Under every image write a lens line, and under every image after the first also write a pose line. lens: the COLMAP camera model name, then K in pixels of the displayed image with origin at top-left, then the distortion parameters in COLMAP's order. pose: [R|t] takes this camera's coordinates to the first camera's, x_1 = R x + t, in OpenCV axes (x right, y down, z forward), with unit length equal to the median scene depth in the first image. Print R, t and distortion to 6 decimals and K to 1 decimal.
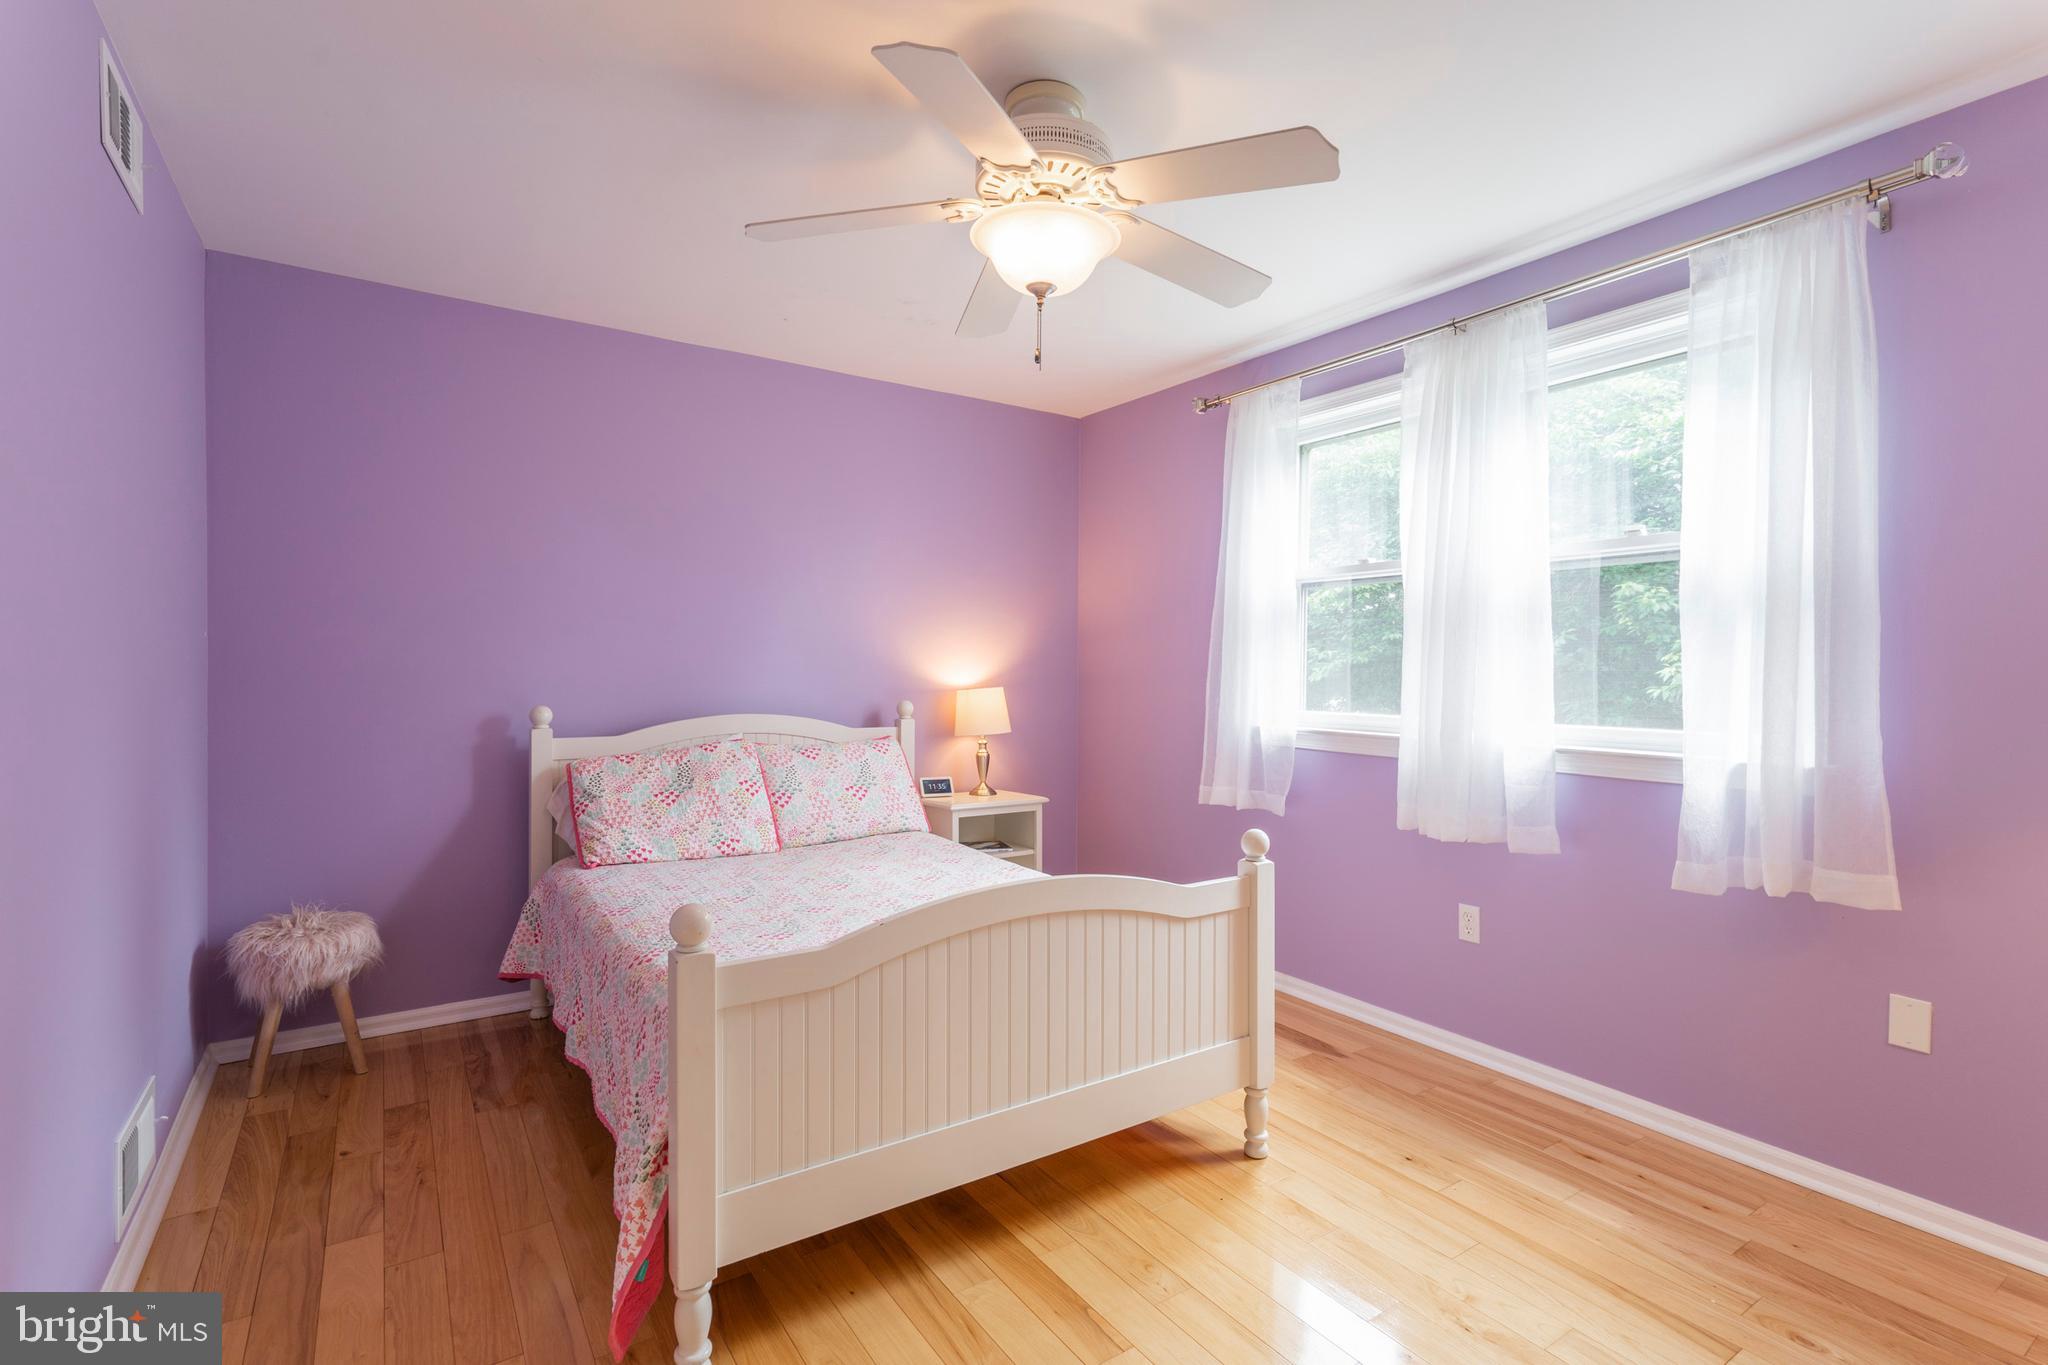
lens RADIAL K [[921.3, 0, 1021.9], [0, 921.3, 687.5], [0, 0, 1]] dist [0.003707, 0.001539]
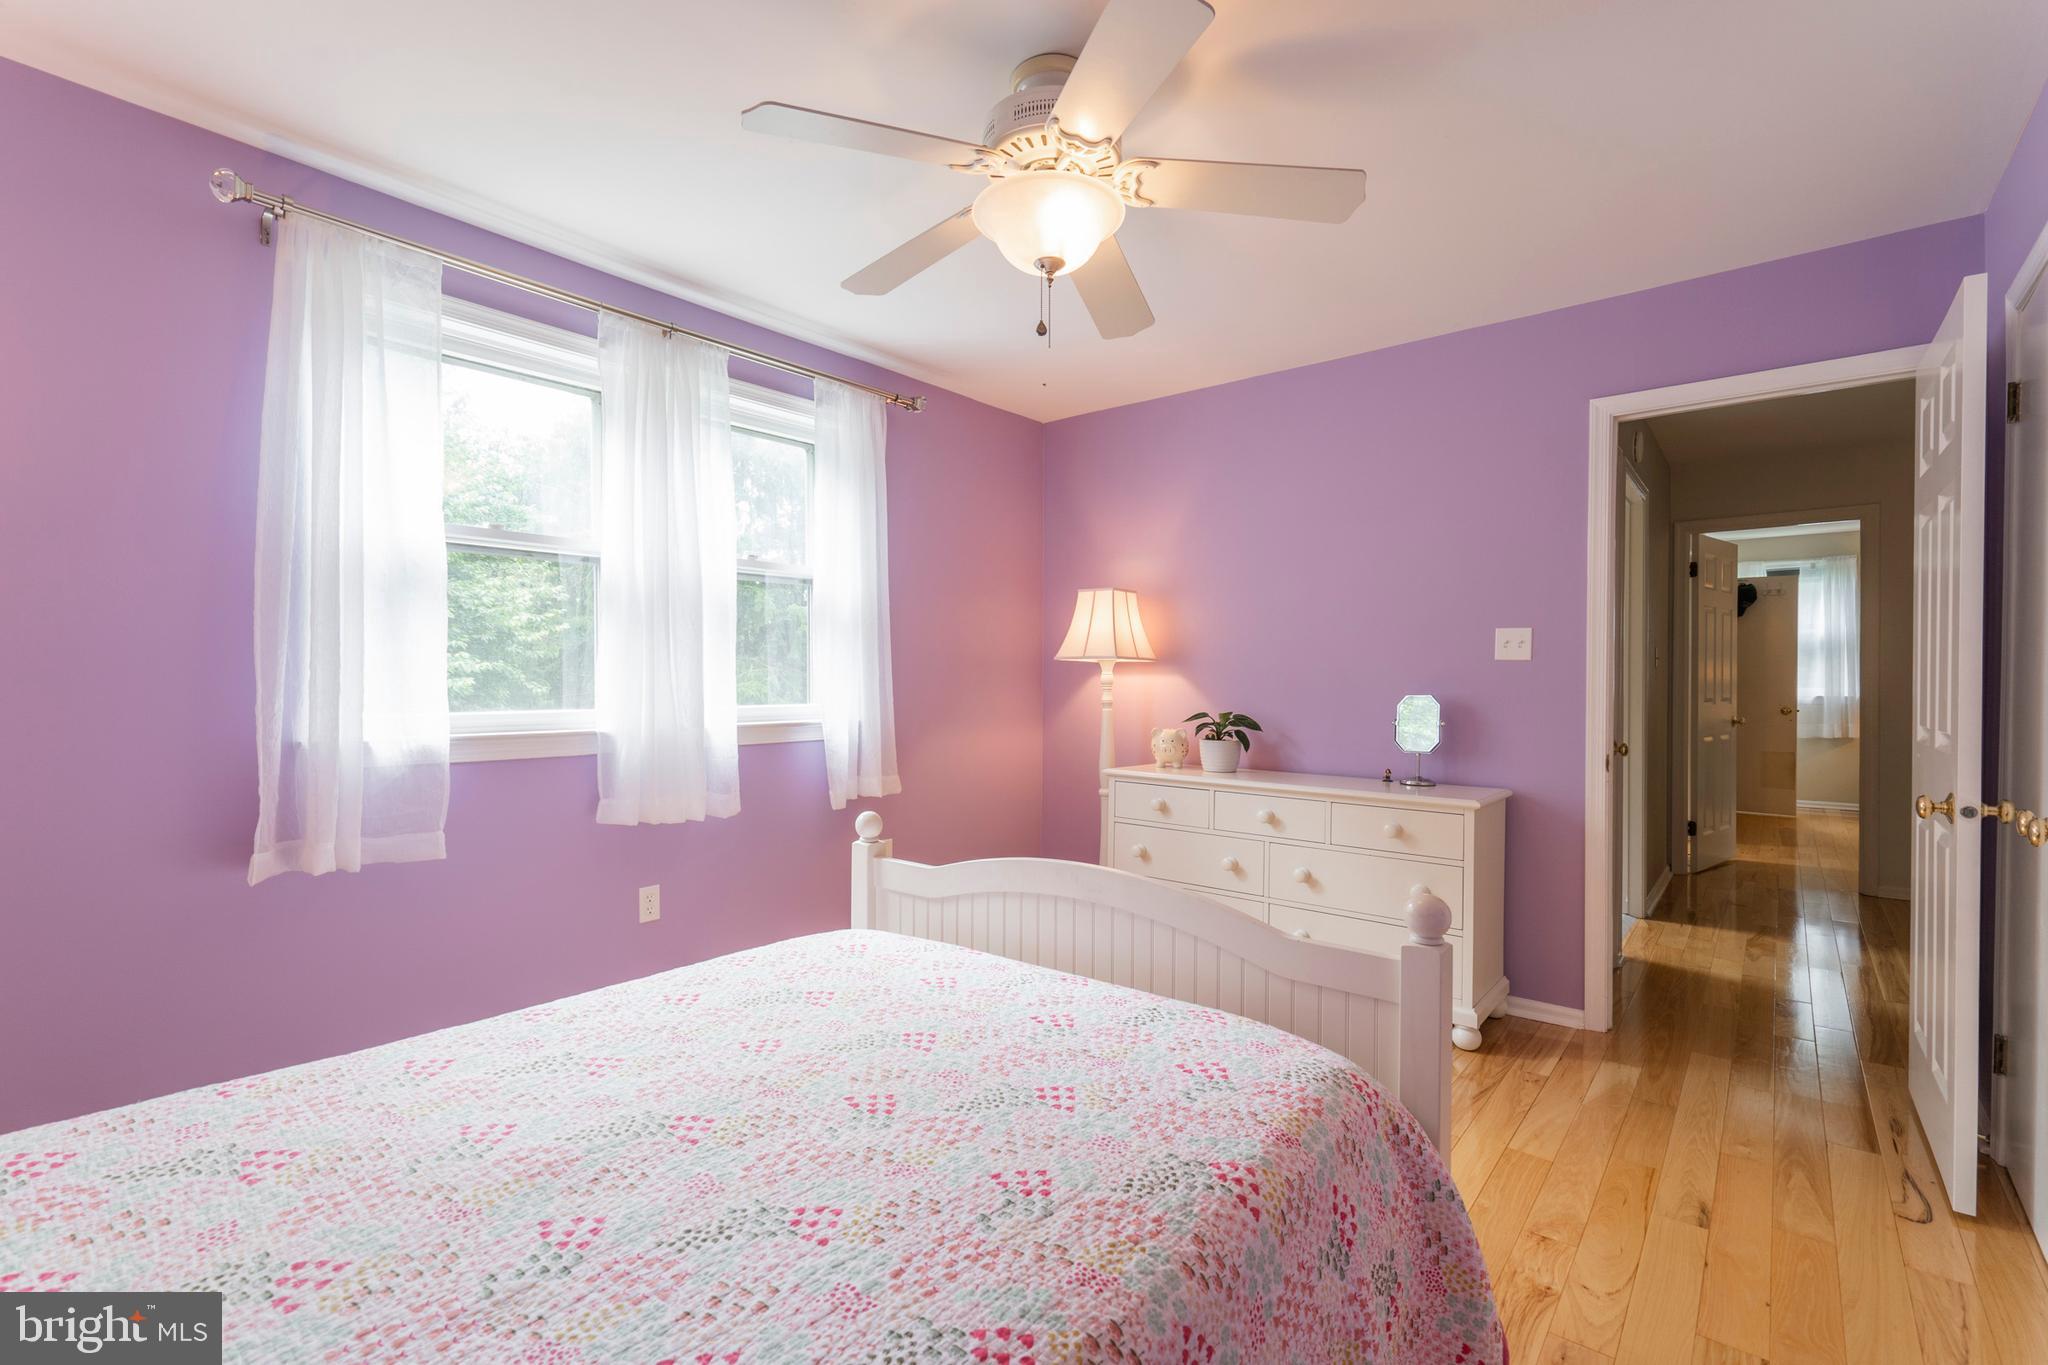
lens RADIAL K [[921.3, 0, 1021.7], [0, 921.3, 670.0], [0, 0, 1]] dist [0.003707, 0.001539]
pose [[-0.283564, -0.007333, 0.958925, -0.630643], [0.006301, 0.999935, 0.009509, -0.014818], [-0.958933, 0.008739, -0.283499, 0.895910]]
